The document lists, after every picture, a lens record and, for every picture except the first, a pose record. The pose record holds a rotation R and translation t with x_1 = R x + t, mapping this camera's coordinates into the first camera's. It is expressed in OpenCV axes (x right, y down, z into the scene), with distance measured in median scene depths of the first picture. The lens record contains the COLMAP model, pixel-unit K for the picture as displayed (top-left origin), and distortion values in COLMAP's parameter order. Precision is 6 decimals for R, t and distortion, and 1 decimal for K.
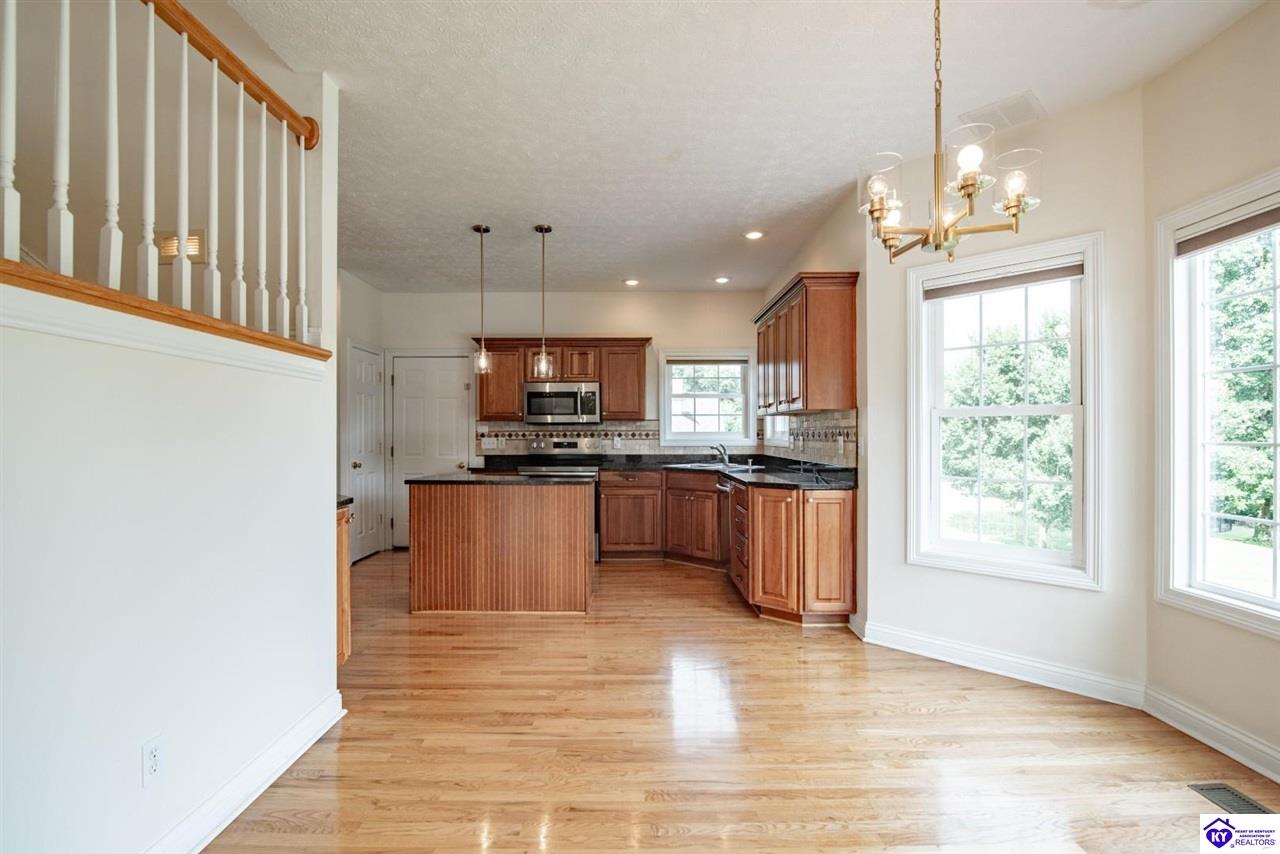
lens RADIAL K [[613.3, 0, 614.7], [0, 613.3, 433.2], [0, 0, 1]] dist [-0.024011, 0.002767]
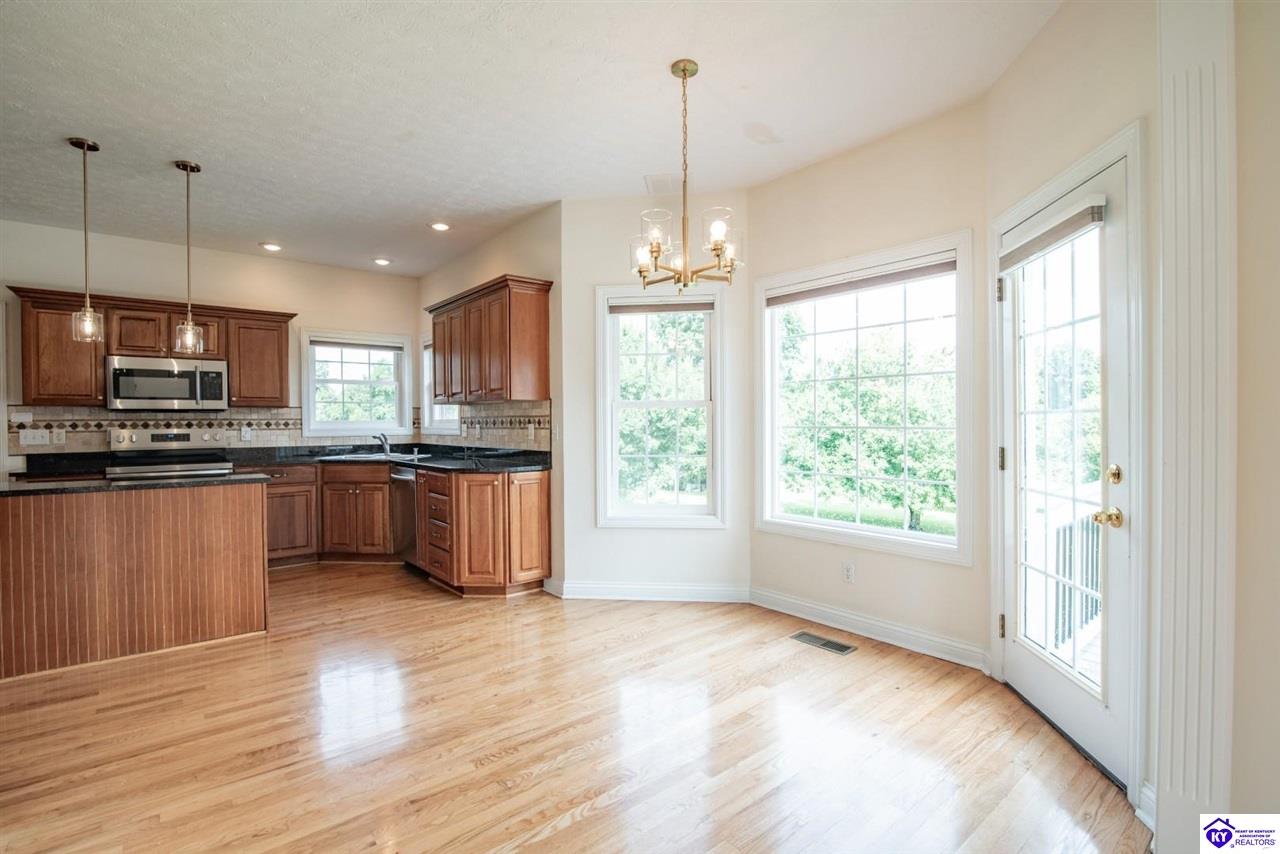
lens RADIAL K [[613.3, 0, 655.0], [0, 613.3, 430.4], [0, 0, 1]] dist [-0.024011, 0.002767]
pose [[0.746094, -0.012026, 0.665733, -0.213422], [0.002974, 0.999887, 0.014729, 0.000602], [-0.665835, -0.009009, 0.746045, 0.004186]]
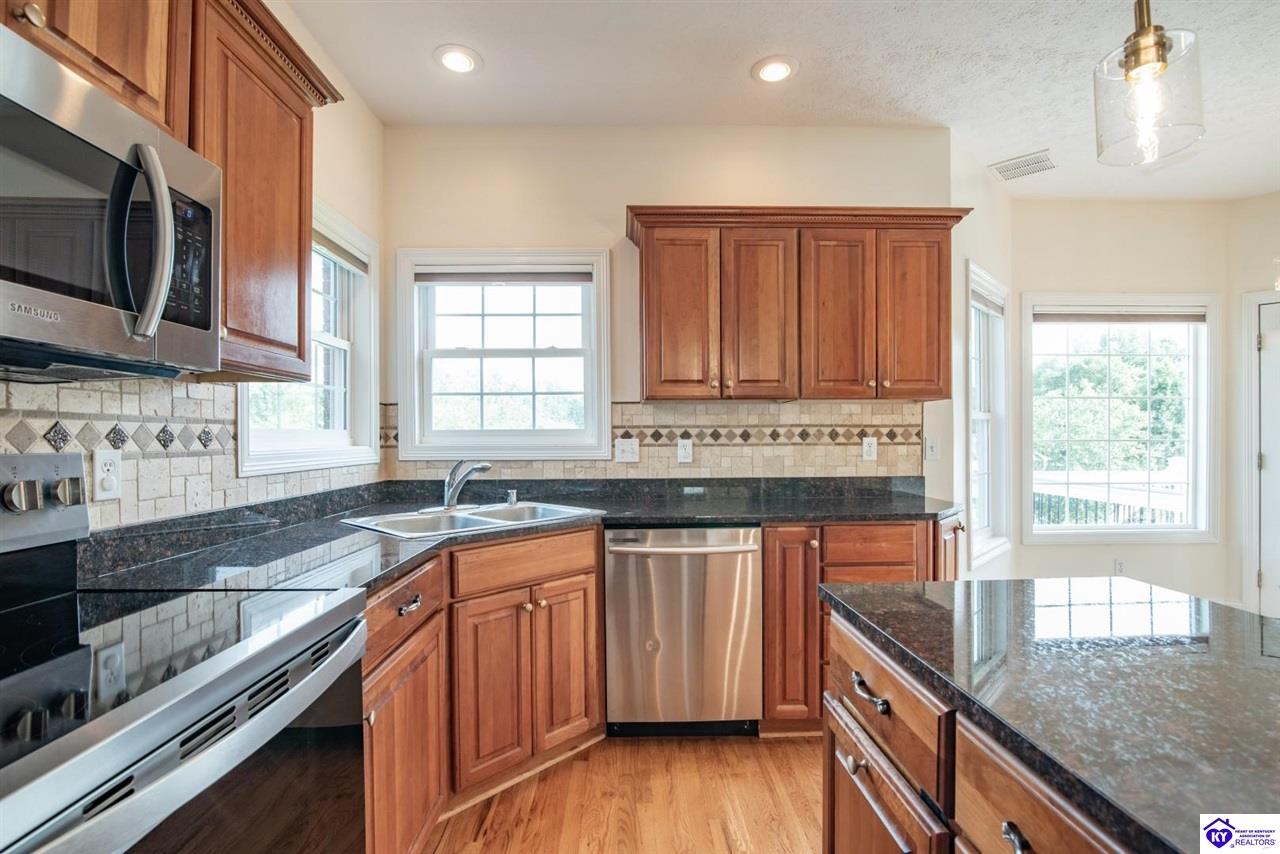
lens RADIAL K [[613.3, 0, 640.8], [0, 613.3, 445.6], [0, 0, 1]] dist [-0.024011, 0.002767]
pose [[-0.077680, -0.008117, 0.996945, -0.357121], [0.003867, 0.999957, 0.008443, 0.007609], [-0.996971, 0.004511, -0.077646, 1.344658]]
